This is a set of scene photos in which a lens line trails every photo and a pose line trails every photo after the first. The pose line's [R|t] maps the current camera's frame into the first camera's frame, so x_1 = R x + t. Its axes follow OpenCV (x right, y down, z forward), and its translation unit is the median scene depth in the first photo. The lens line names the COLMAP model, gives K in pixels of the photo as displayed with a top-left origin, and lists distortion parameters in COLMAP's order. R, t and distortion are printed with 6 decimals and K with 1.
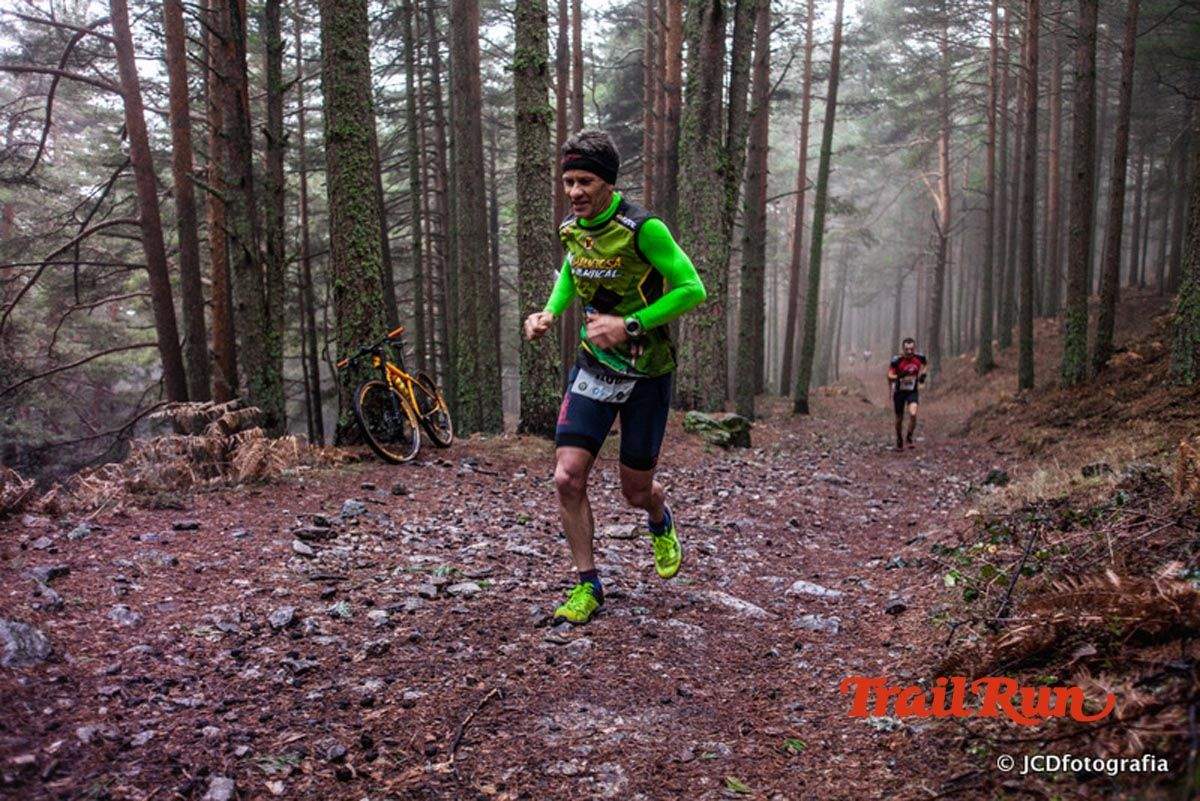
lens RADIAL K [[1111.5, 0, 605.7], [0, 1111.5, 401.9], [0, 0, 1]] dist [-0.005440, 0.010512]
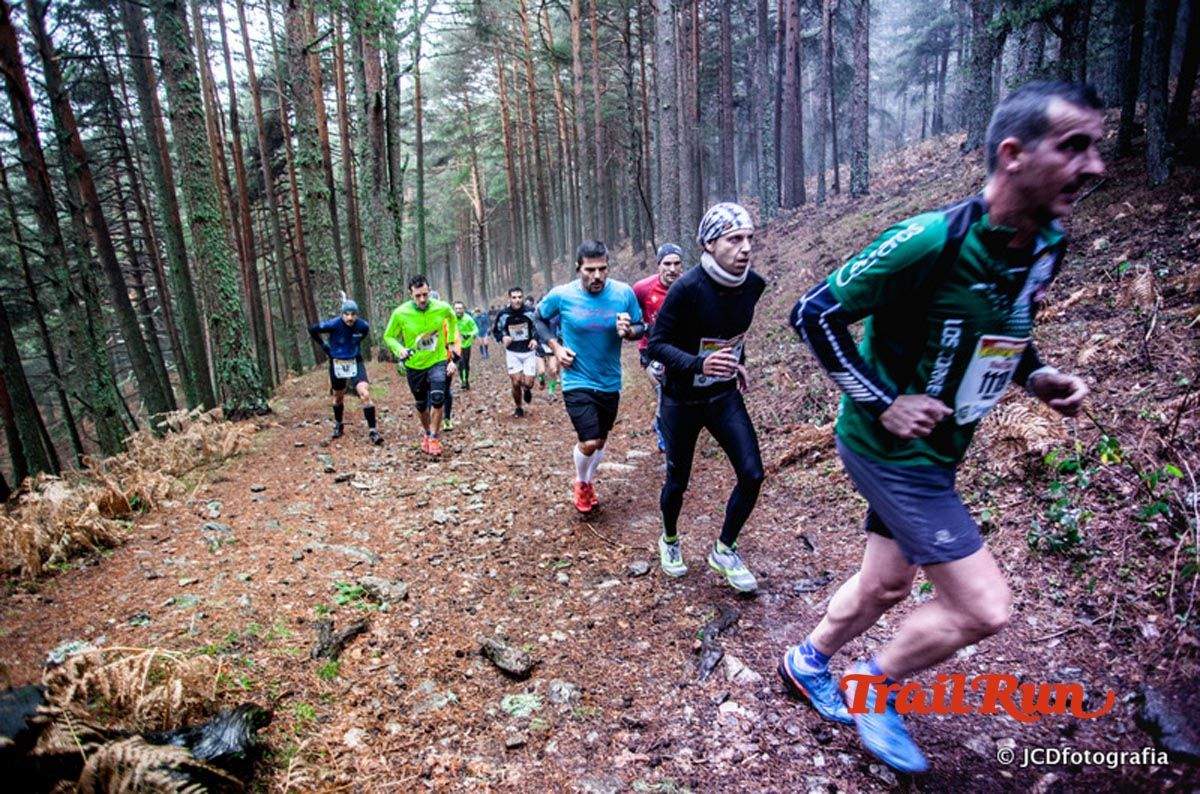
lens RADIAL K [[731.4, 0, 606.3], [0, 731.4, 400.9], [0, 0, 1]] dist [-0.089292, 0.051709]
pose [[0.881300, -0.159854, 0.444698, -0.220411], [0.115508, 0.985373, 0.125293, -0.054043], [-0.458222, -0.059055, 0.886874, -0.108381]]
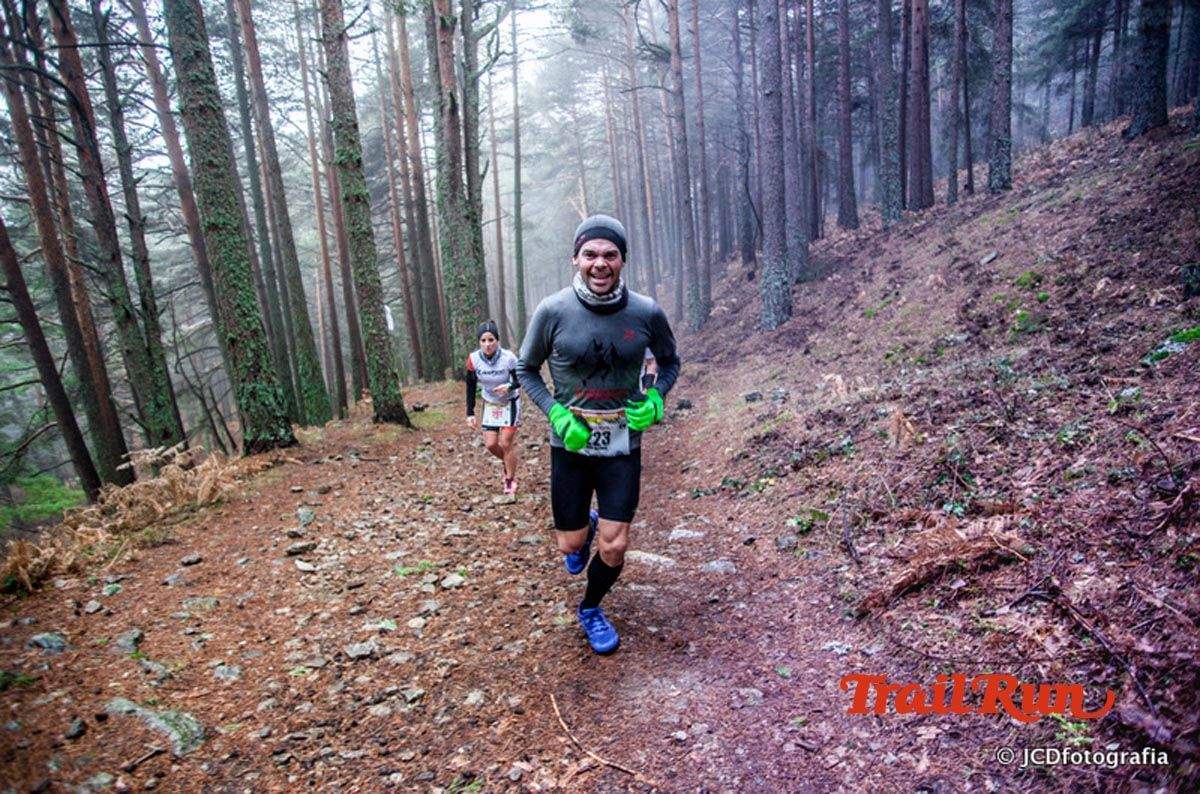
lens RADIAL K [[731.4, 0, 606.3], [0, 731.4, 400.9], [0, 0, 1]] dist [-0.089292, 0.051709]
pose [[0.942279, -0.142417, 0.303031, -0.086688], [0.121046, 0.988714, 0.088276, -0.050963], [-0.312183, -0.046500, 0.948883, 0.041014]]
